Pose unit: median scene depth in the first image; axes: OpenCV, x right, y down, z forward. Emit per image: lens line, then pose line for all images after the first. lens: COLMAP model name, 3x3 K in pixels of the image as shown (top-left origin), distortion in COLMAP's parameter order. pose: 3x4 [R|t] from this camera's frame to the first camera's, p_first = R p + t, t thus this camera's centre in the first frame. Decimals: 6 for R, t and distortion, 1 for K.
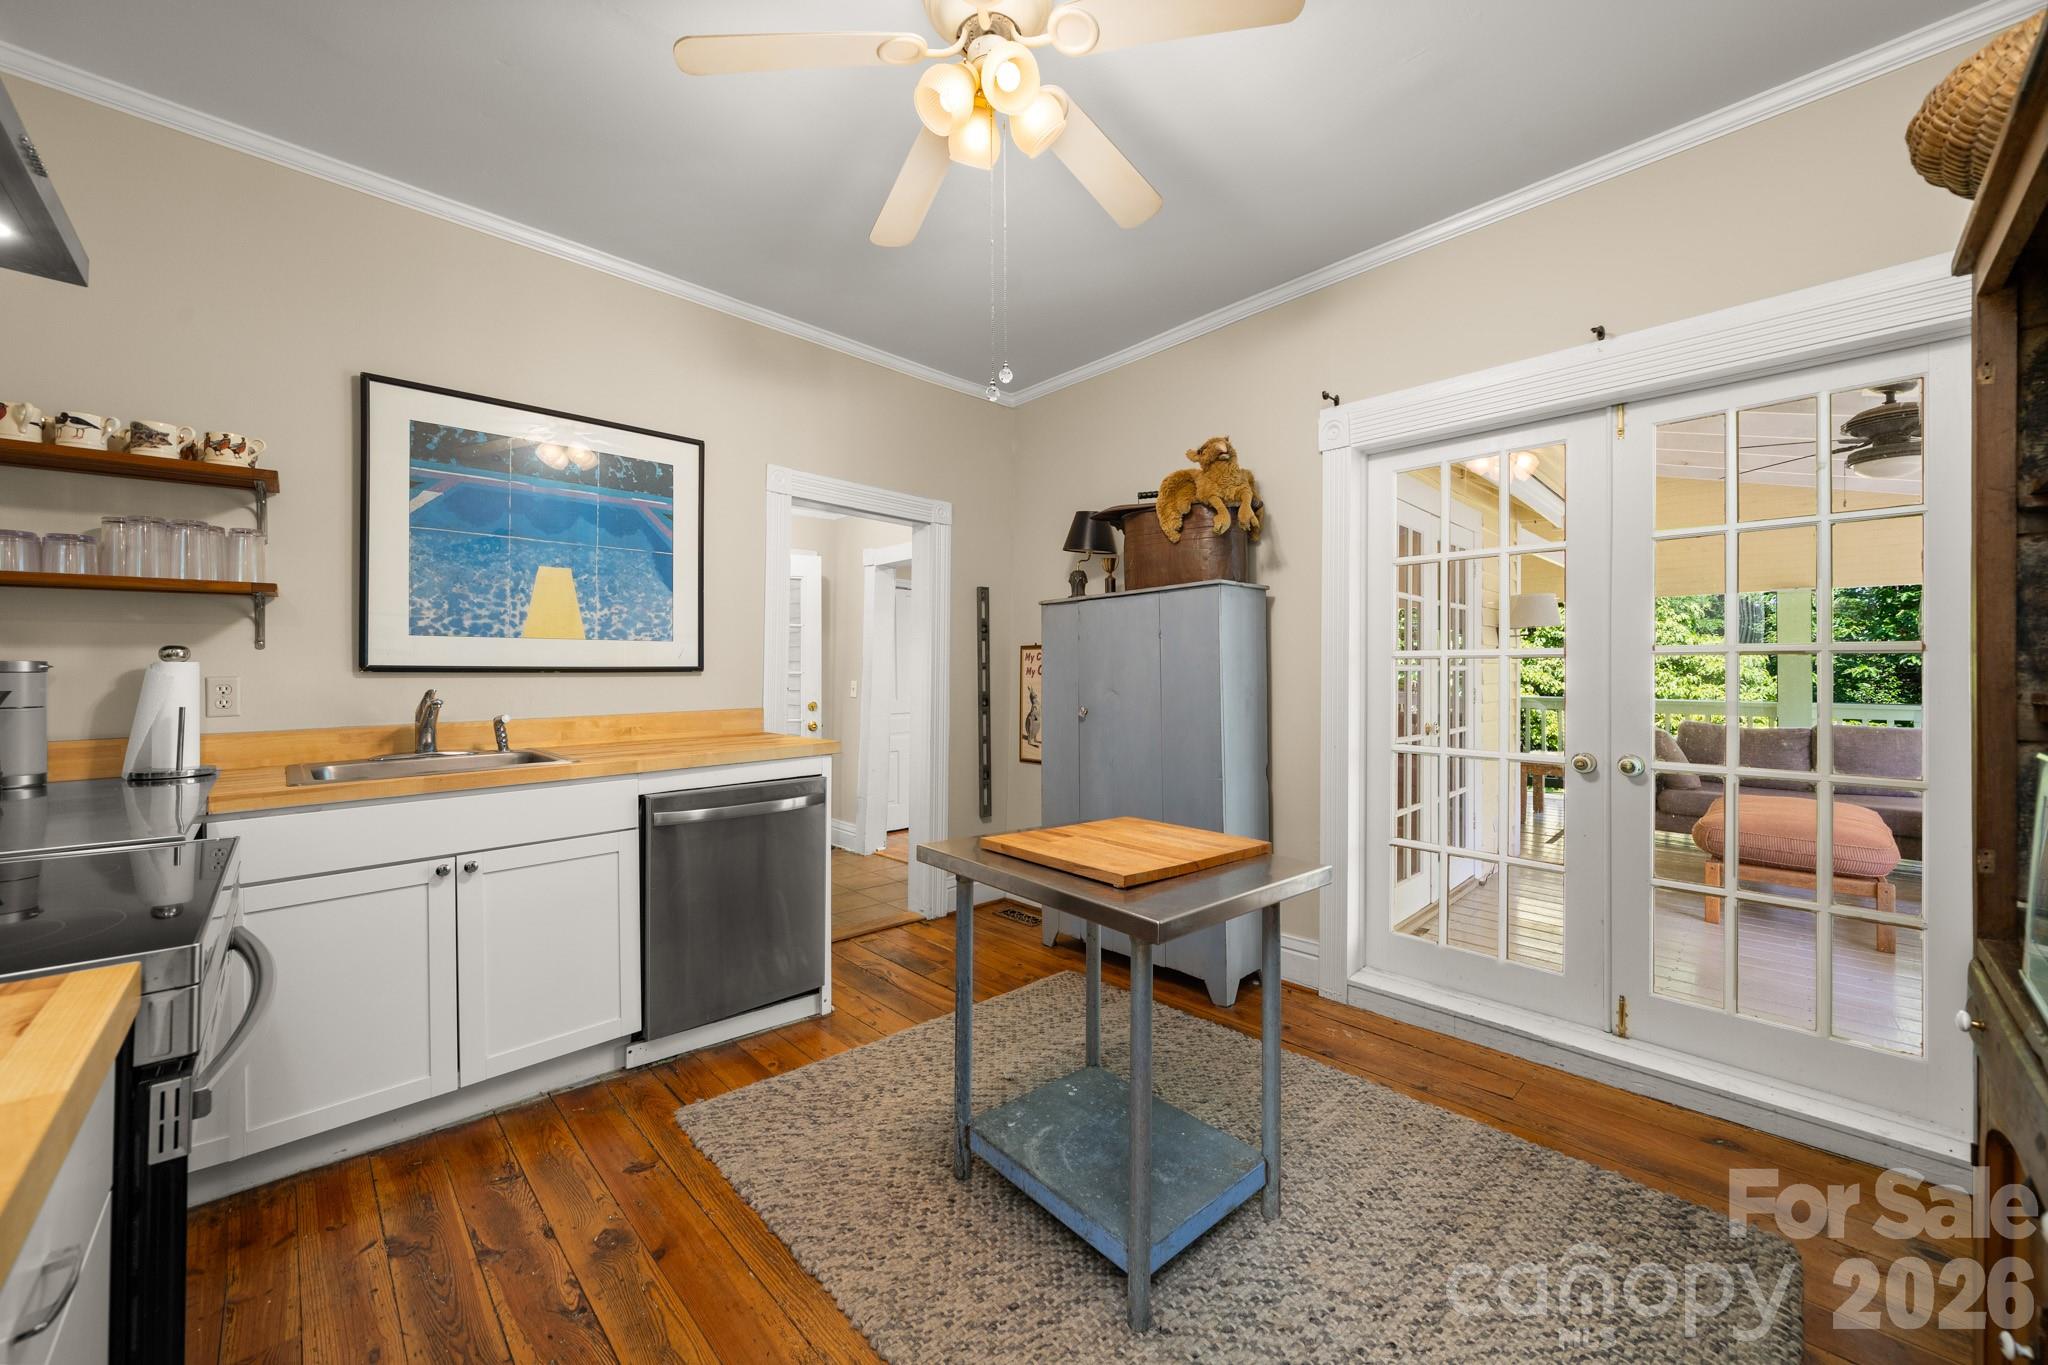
lens RADIAL K [[762.7, 0, 1030.7], [0, 762.7, 667.5], [0, 0, 1]] dist [0.002280, 0.000307]
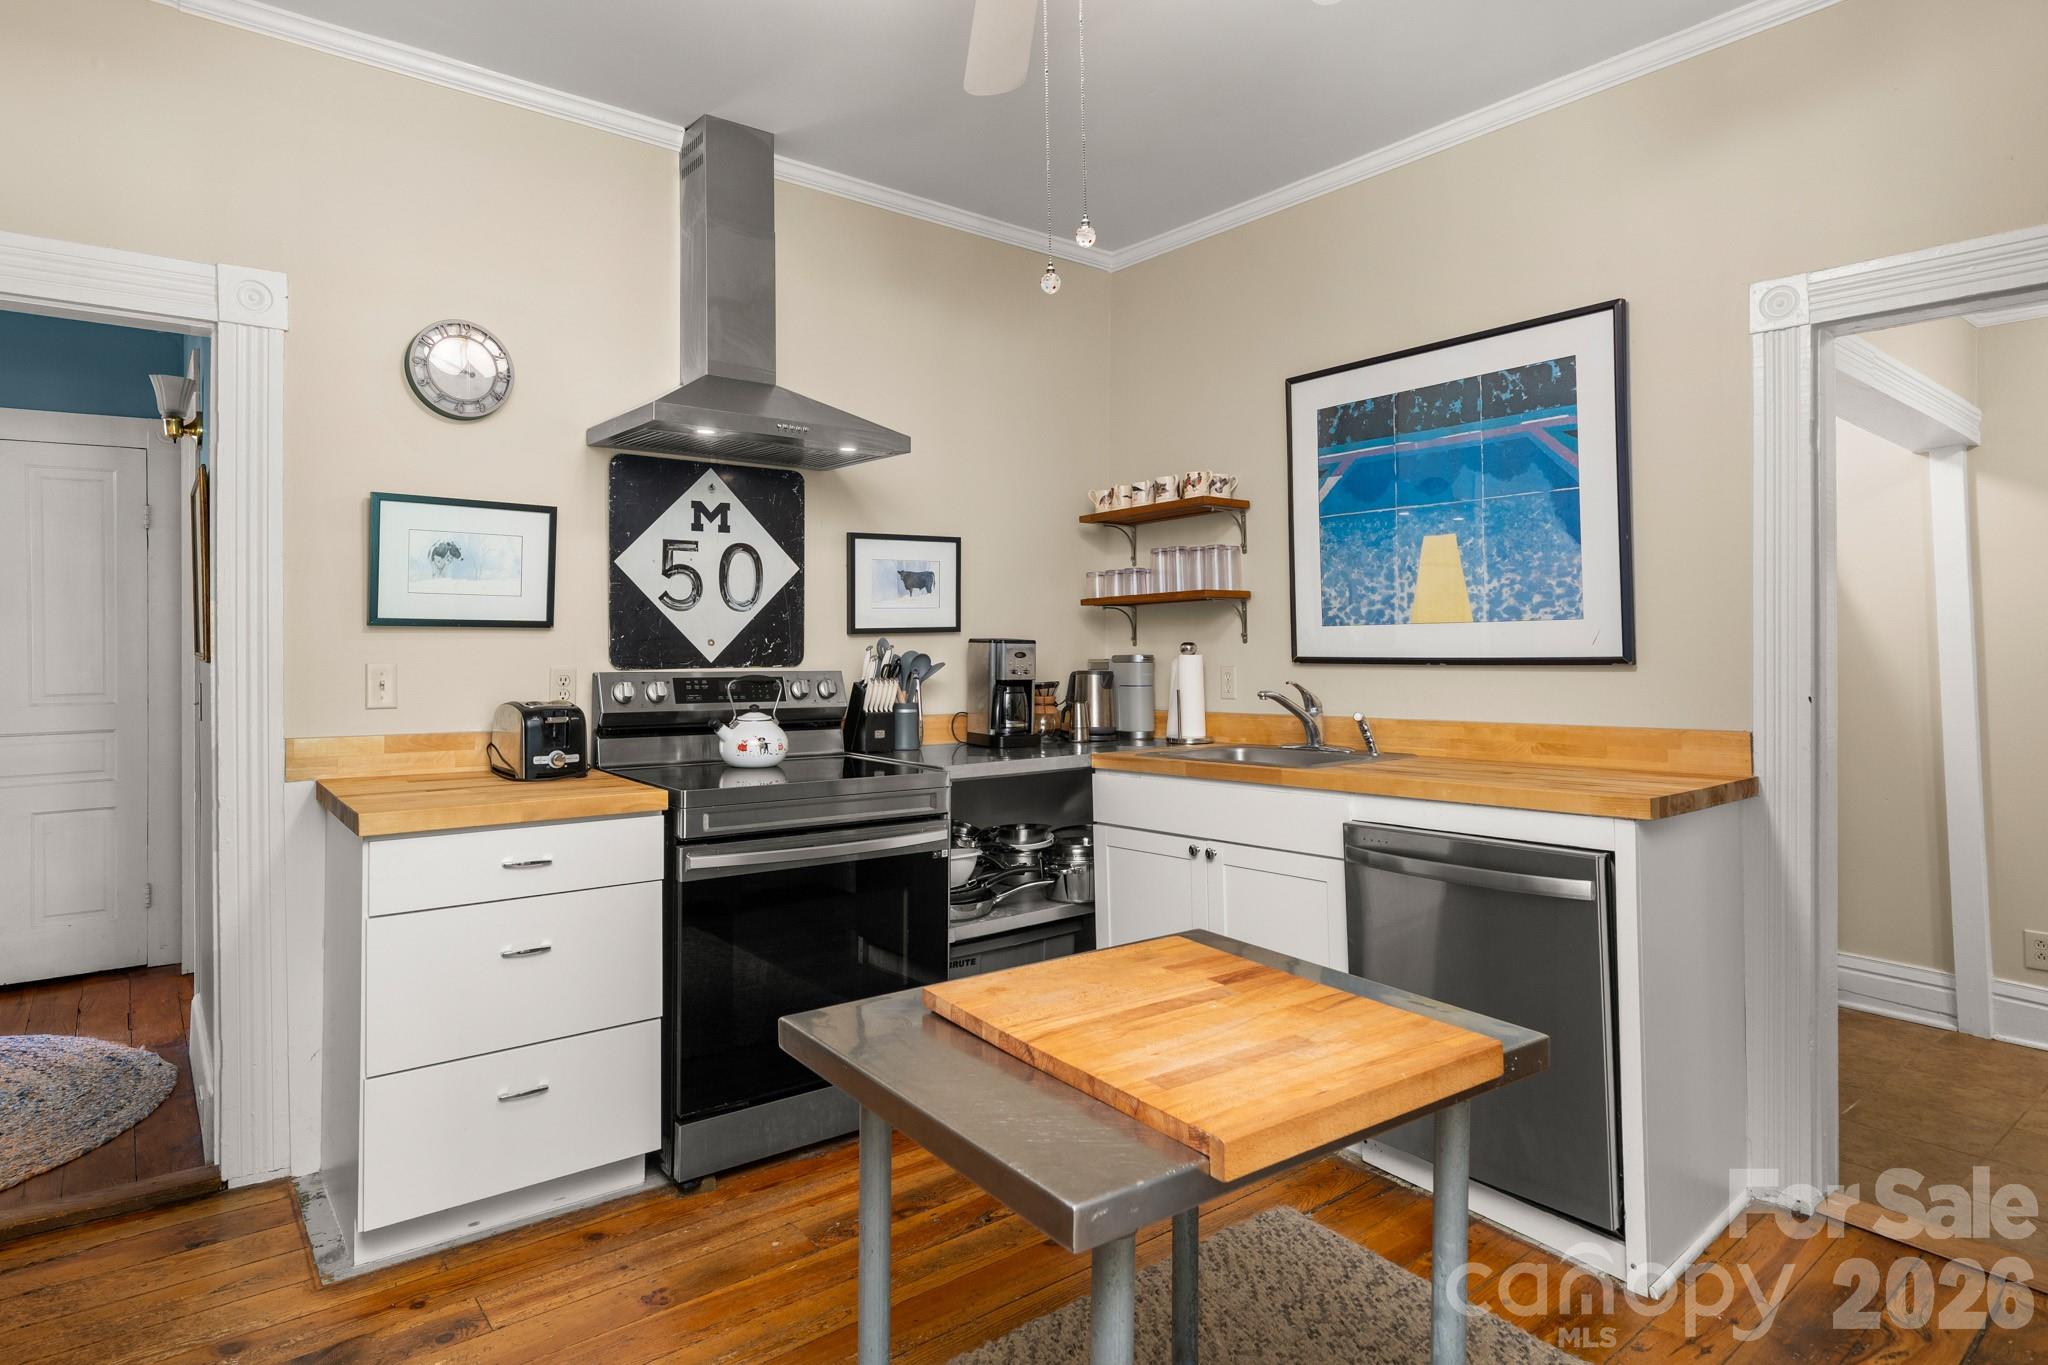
lens RADIAL K [[1117.0, 0, 986.5], [0, 1117.0, 638.4], [0, 0, 1]] dist [0.012682, -0.000068]
pose [[-0.097559, -0.011406, -0.995164, 0.624074], [0.009211, 0.999881, -0.012363, -0.011557], [0.995187, -0.010373, -0.097442, 0.655674]]
